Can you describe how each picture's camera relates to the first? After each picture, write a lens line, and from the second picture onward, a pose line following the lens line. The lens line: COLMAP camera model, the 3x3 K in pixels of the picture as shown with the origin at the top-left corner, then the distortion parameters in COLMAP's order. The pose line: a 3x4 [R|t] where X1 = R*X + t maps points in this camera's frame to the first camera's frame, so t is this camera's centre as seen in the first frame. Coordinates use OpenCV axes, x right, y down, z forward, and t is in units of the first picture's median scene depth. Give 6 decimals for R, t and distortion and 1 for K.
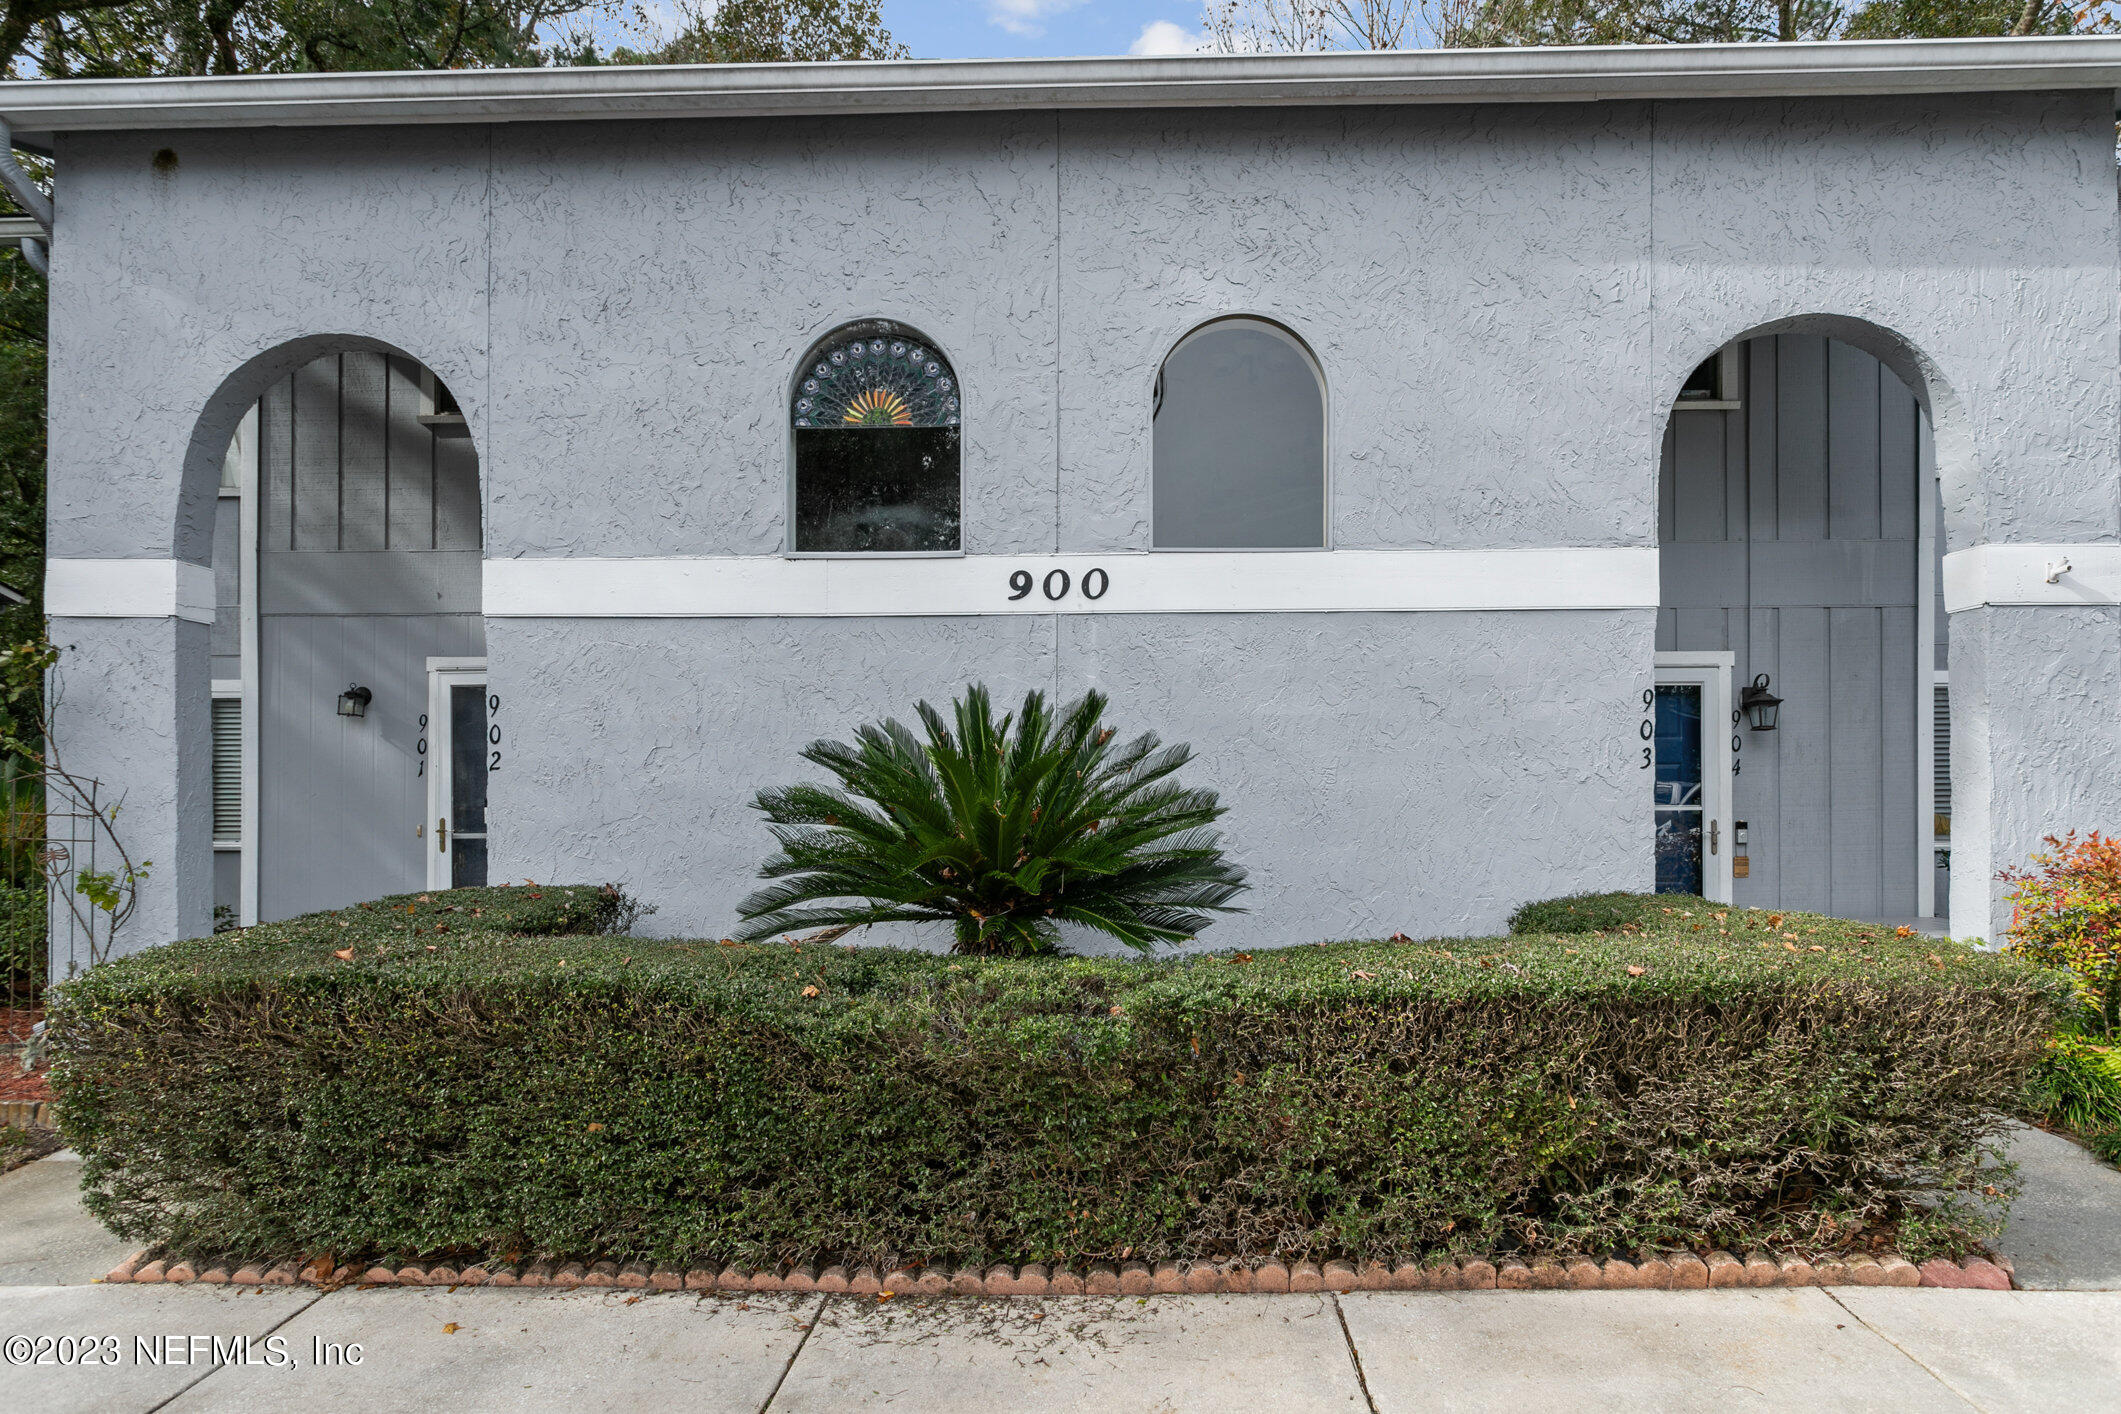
lens RADIAL K [[1114.8, 0, 1060.8], [0, 1114.8, 802.8], [0, 0, 1]] dist [-0.002697, 0.001001]
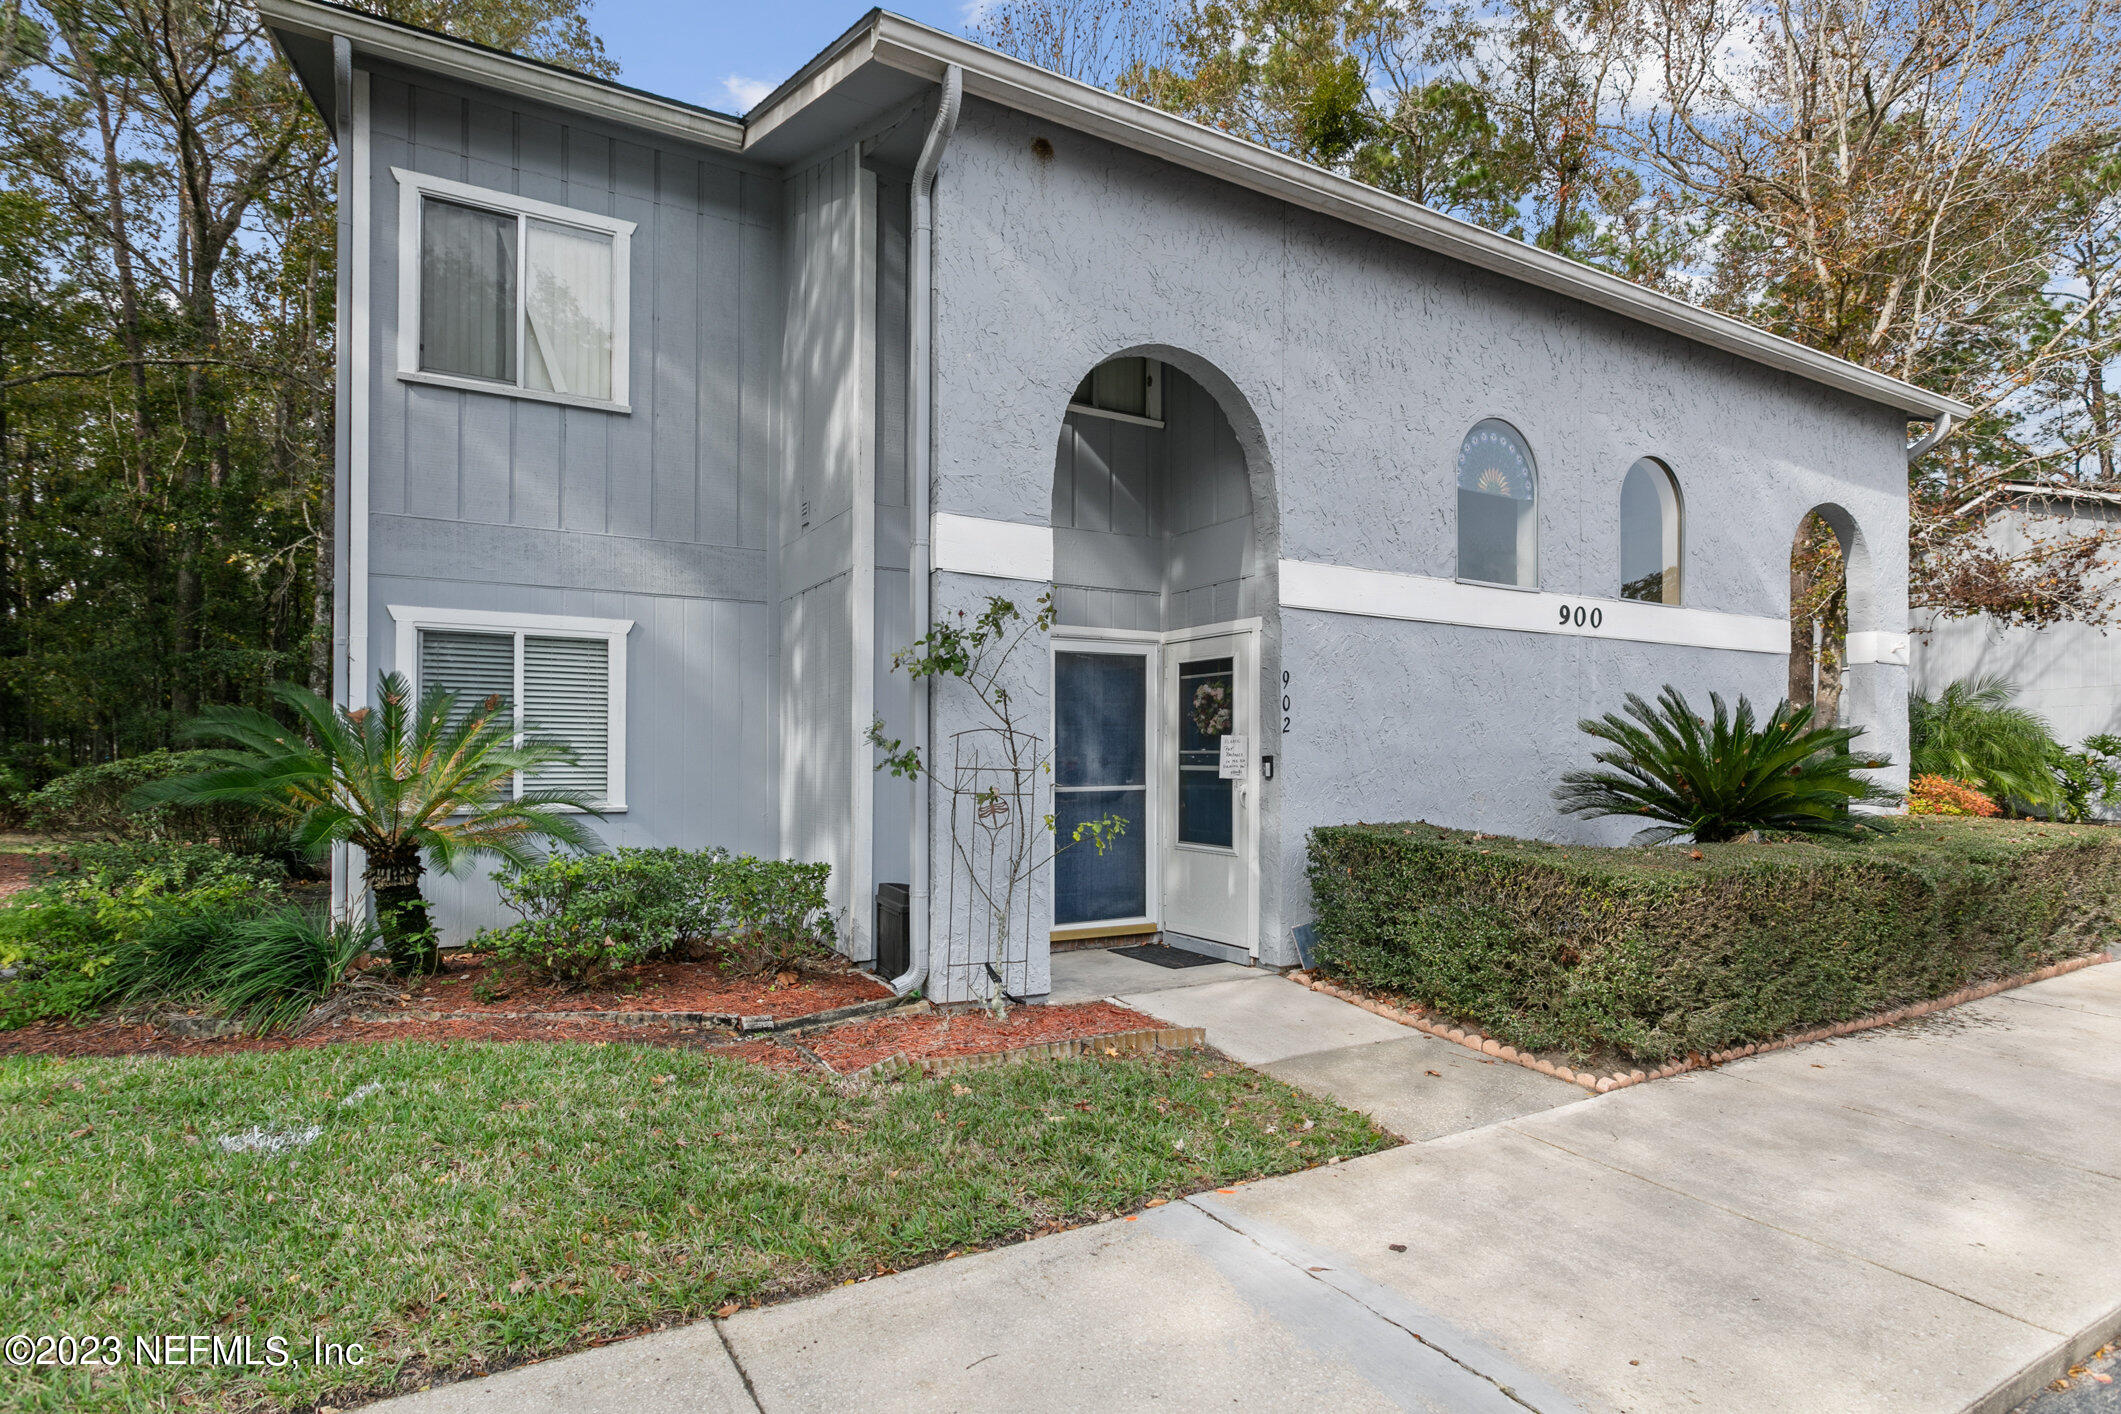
lens RADIAL K [[1114.8, 0, 1058.7], [0, 1114.8, 765.0], [0, 0, 1]] dist [-0.002697, 0.001001]
pose [[0.846788, 0.002740, 0.531924, -1.377738], [-0.002949, 0.999996, -0.000457, 0.007897], [-0.531923, -0.001182, 0.846792, 0.097537]]
